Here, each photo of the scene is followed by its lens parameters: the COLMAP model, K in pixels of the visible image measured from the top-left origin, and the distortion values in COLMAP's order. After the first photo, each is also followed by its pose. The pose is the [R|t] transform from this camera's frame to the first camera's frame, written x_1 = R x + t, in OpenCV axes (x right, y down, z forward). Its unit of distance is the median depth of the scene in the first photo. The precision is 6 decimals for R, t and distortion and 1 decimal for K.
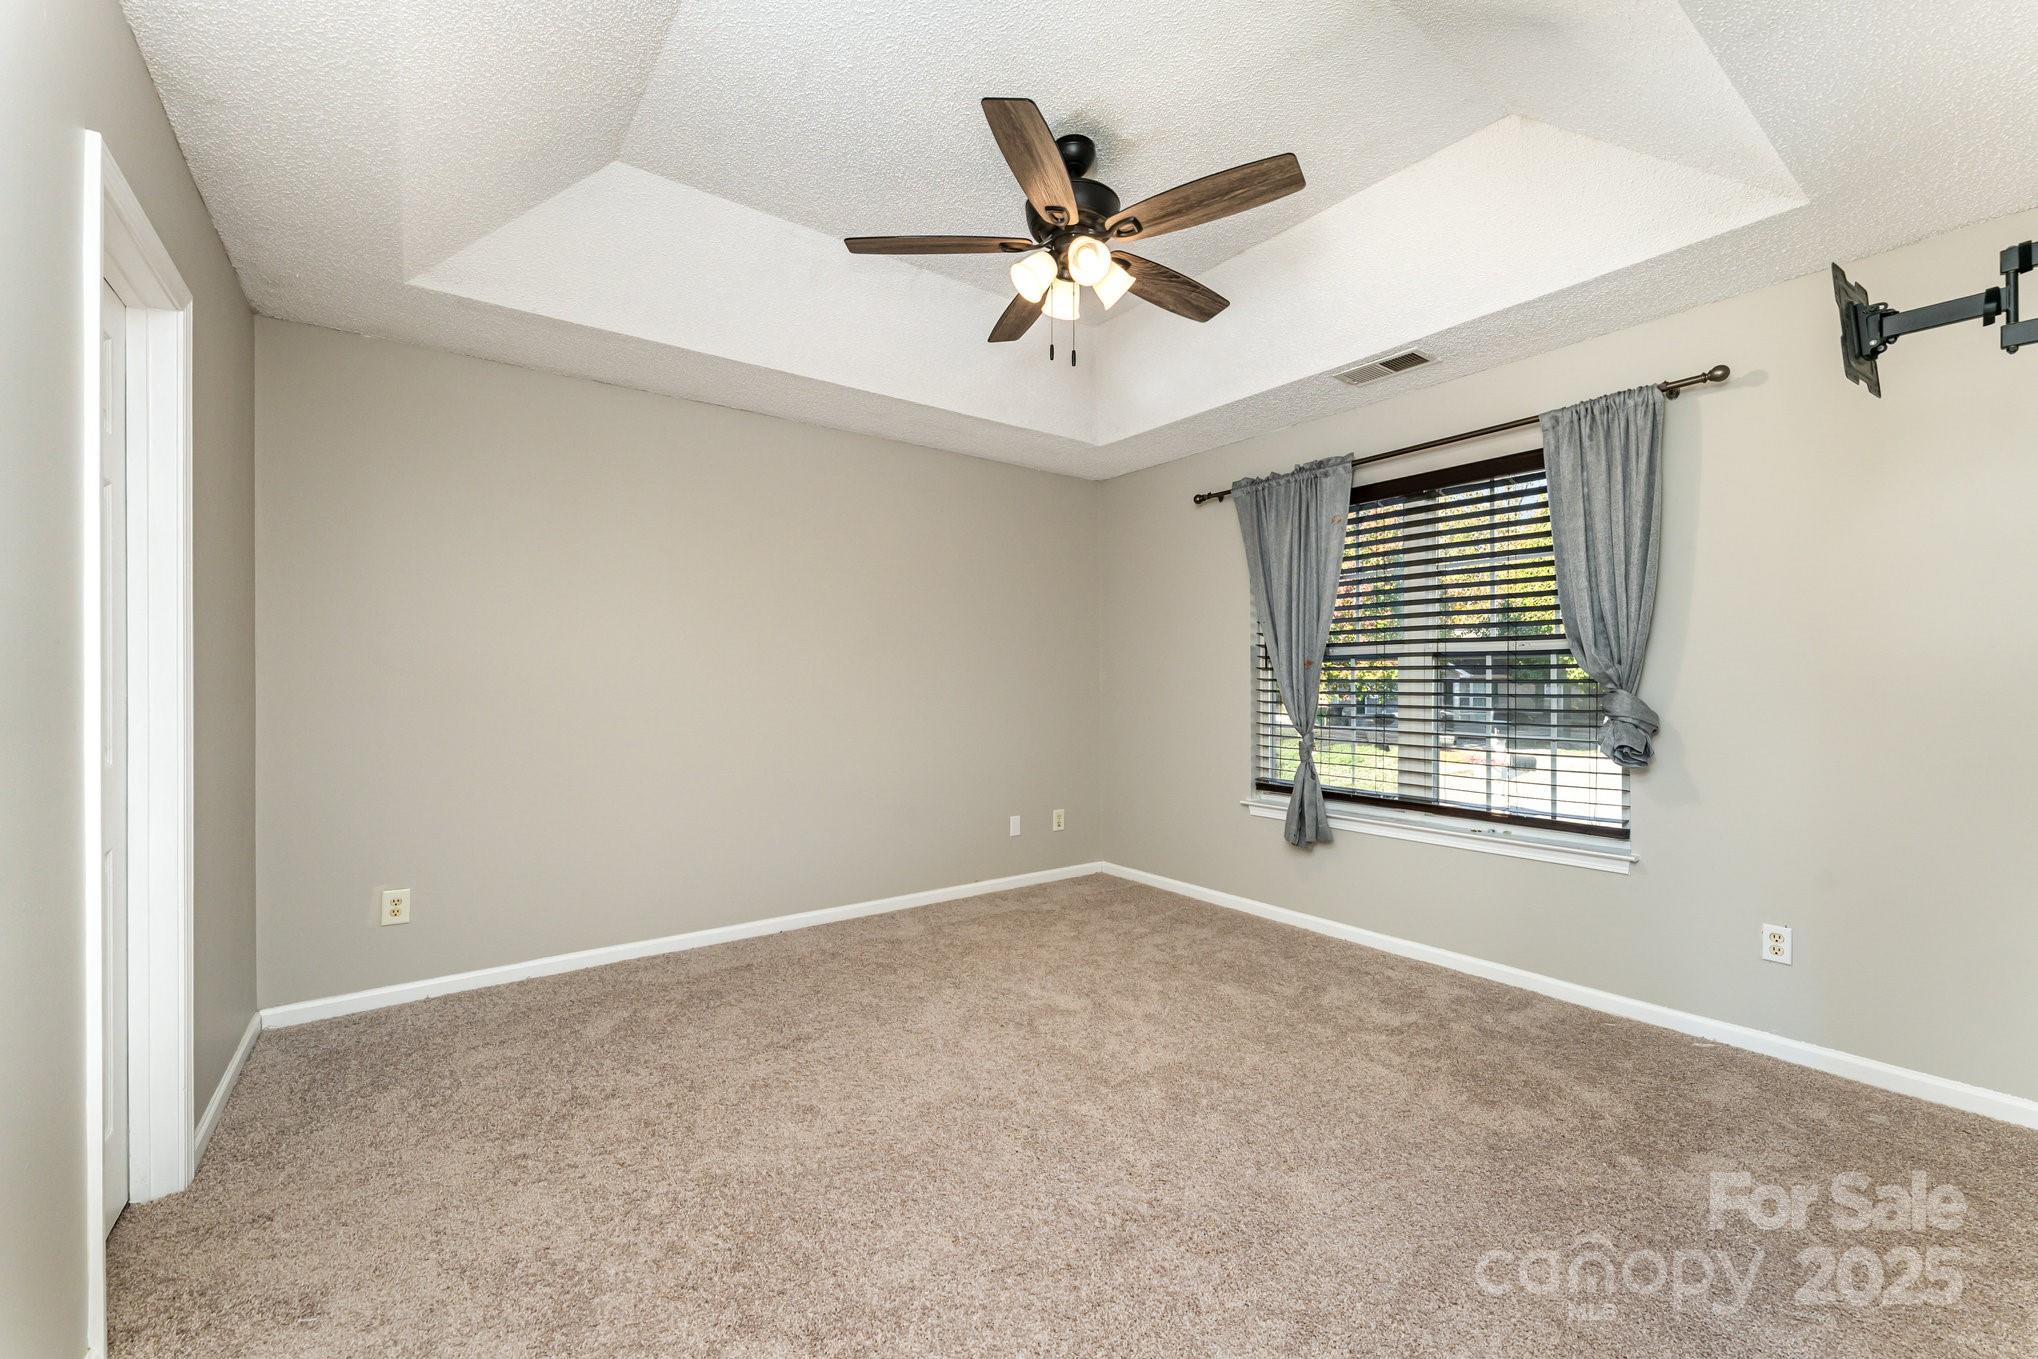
lens RADIAL K [[832.9, 0, 1037.9], [0, 832.9, 680.0], [0, 0, 1]] dist [0.002500, -0.000053]
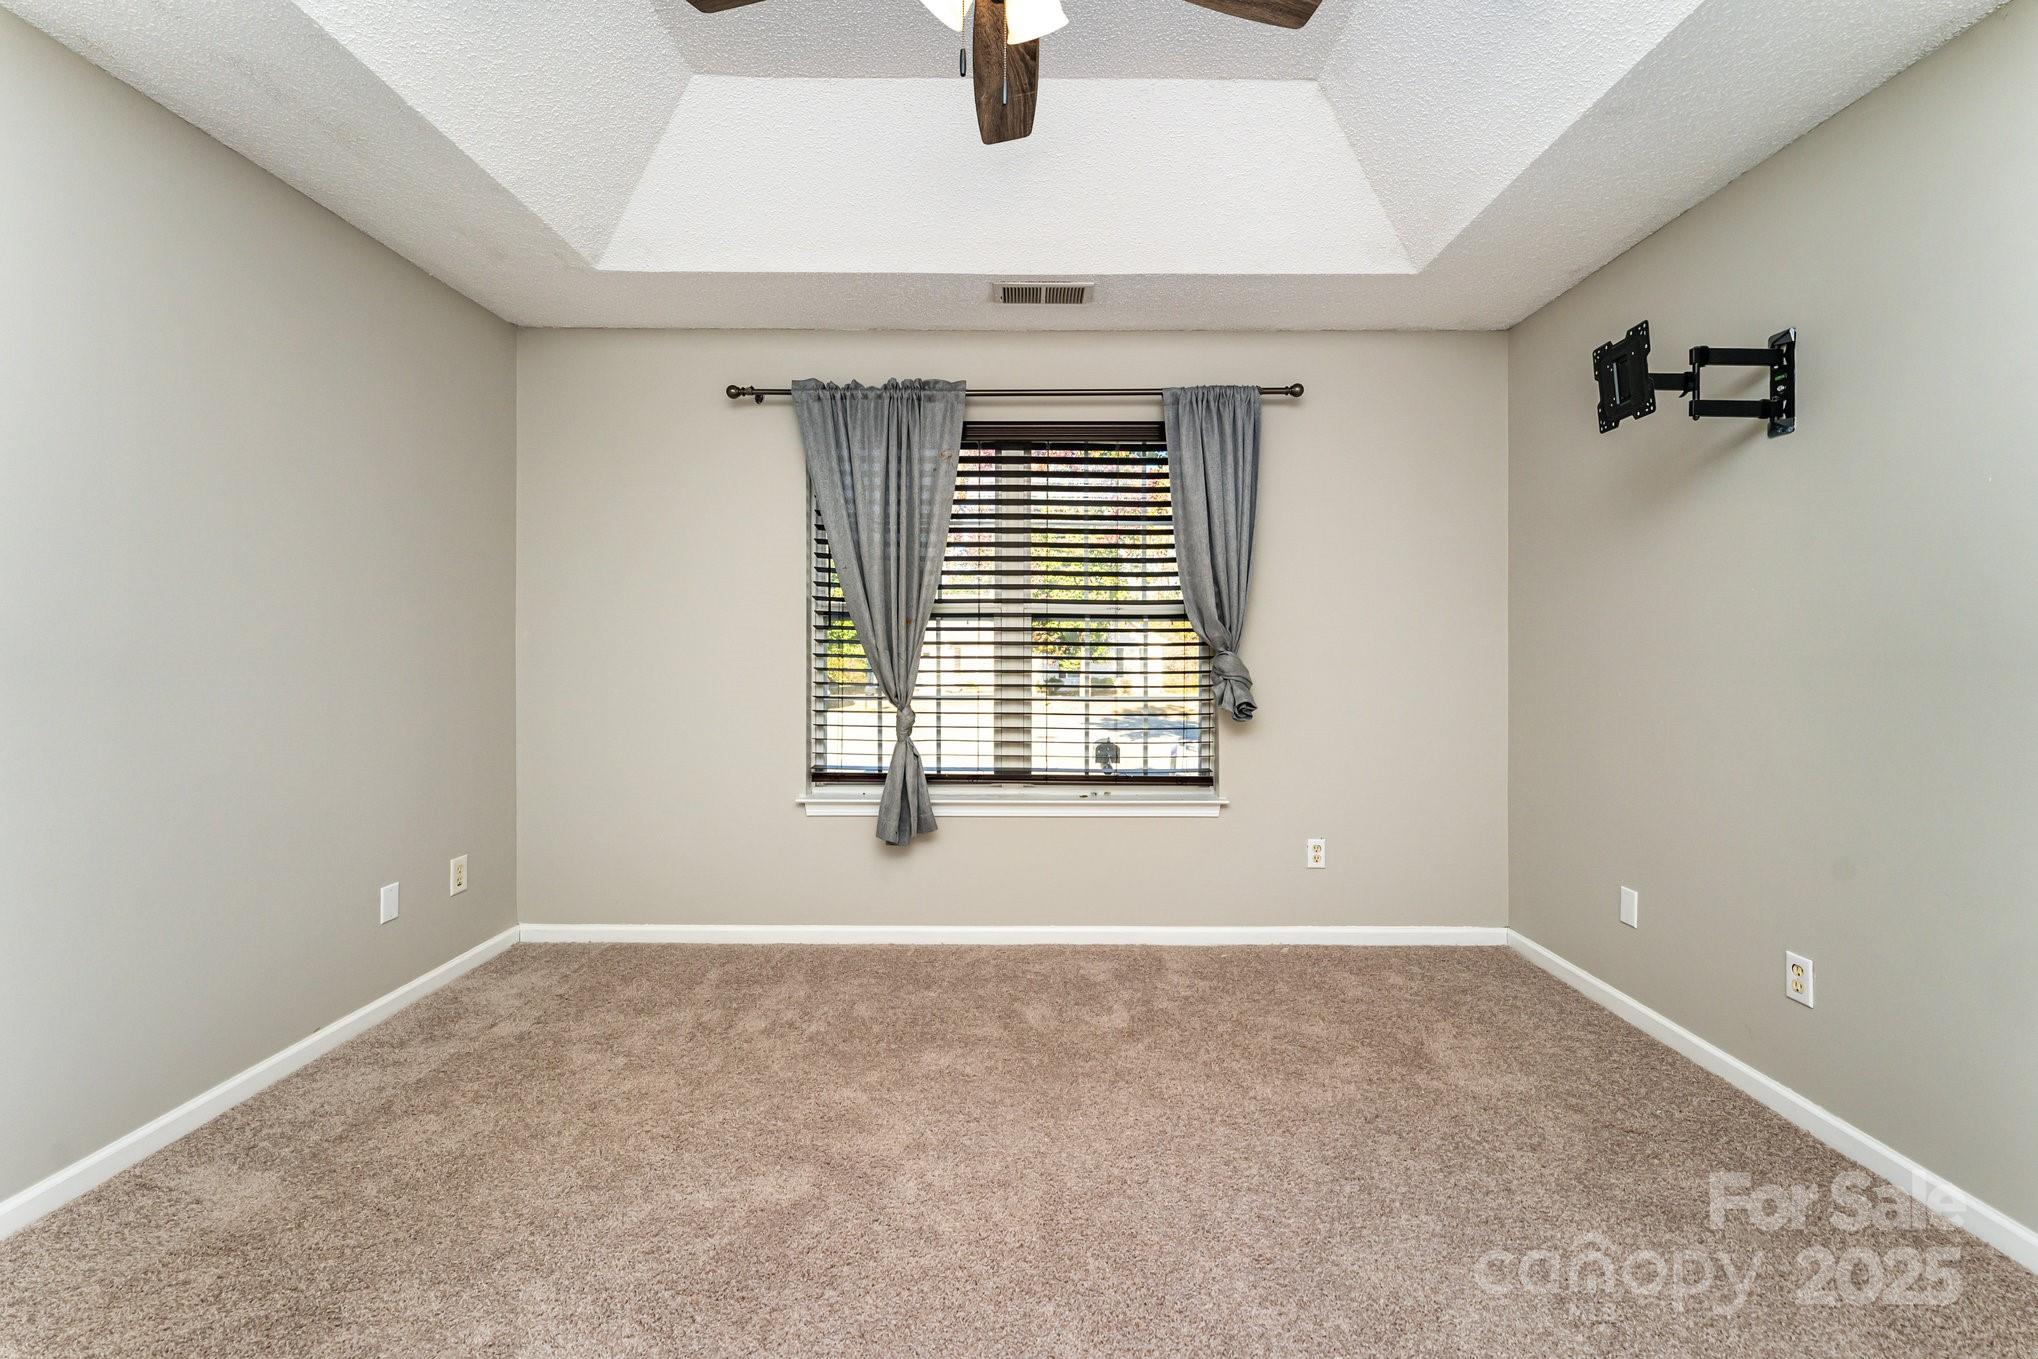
lens RADIAL K [[832.9, 0, 926.5], [0, 832.9, 640.7], [0, 0, 1]] dist [0.002500, -0.000053]
pose [[0.601064, 0.006849, 0.799171, -0.332850], [-0.005474, 0.999975, -0.004452, 0.002435], [-0.799182, -0.001699, 0.601087, 0.499935]]
